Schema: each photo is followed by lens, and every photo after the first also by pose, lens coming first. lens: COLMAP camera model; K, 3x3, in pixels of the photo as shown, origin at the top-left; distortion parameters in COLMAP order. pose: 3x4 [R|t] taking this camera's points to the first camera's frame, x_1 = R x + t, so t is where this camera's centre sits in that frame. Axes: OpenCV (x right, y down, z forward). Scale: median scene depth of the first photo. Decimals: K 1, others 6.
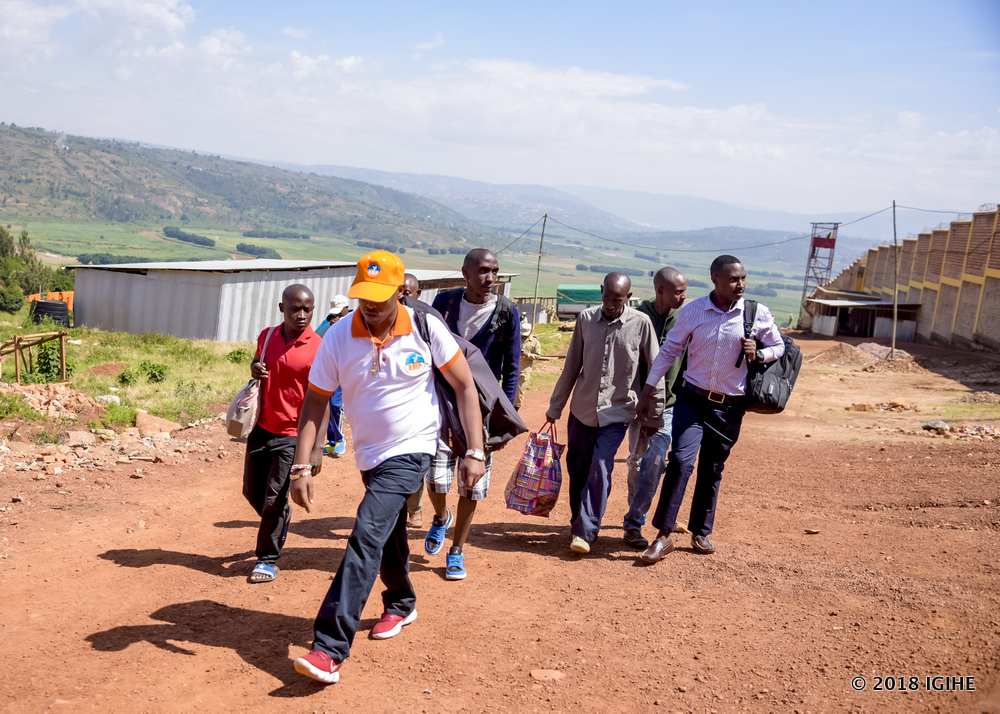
lens RADIAL K [[921.9, 0, 497.8], [0, 921.9, 354.7], [0, 0, 1]] dist [-0.052013, 0.000000]
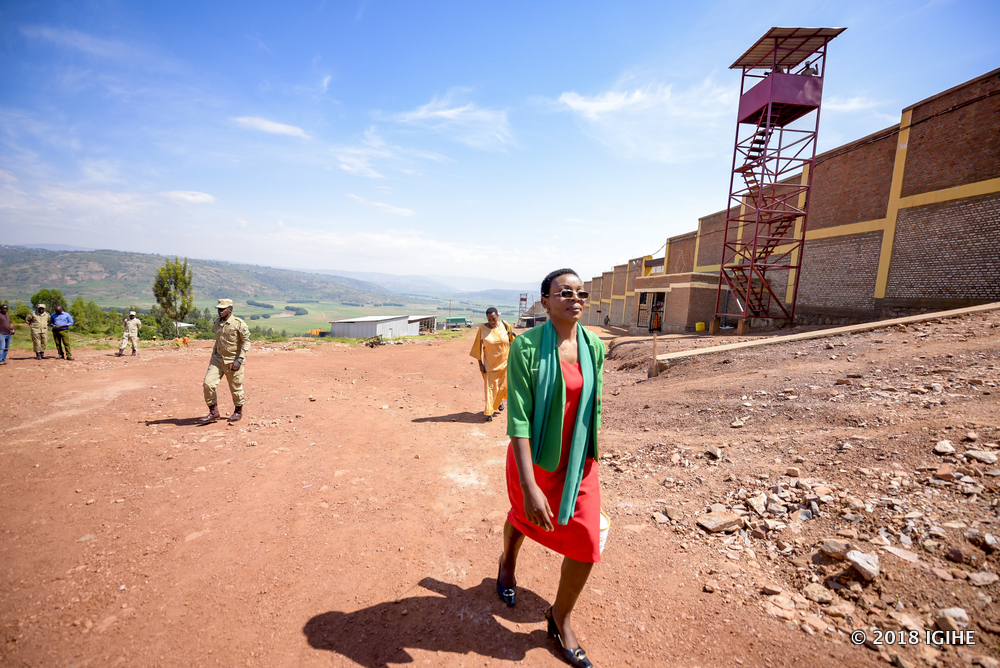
lens RADIAL K [[439.2, 0, 499.6], [0, 439.2, 334.1], [0, 0, 1]] dist [-0.000117, -0.000006]
pose [[0.969112, -0.070780, 0.236247, -0.032514], [0.077521, 0.996803, -0.019358, 0.007320], [-0.234122, 0.037074, 0.971500, -0.154659]]
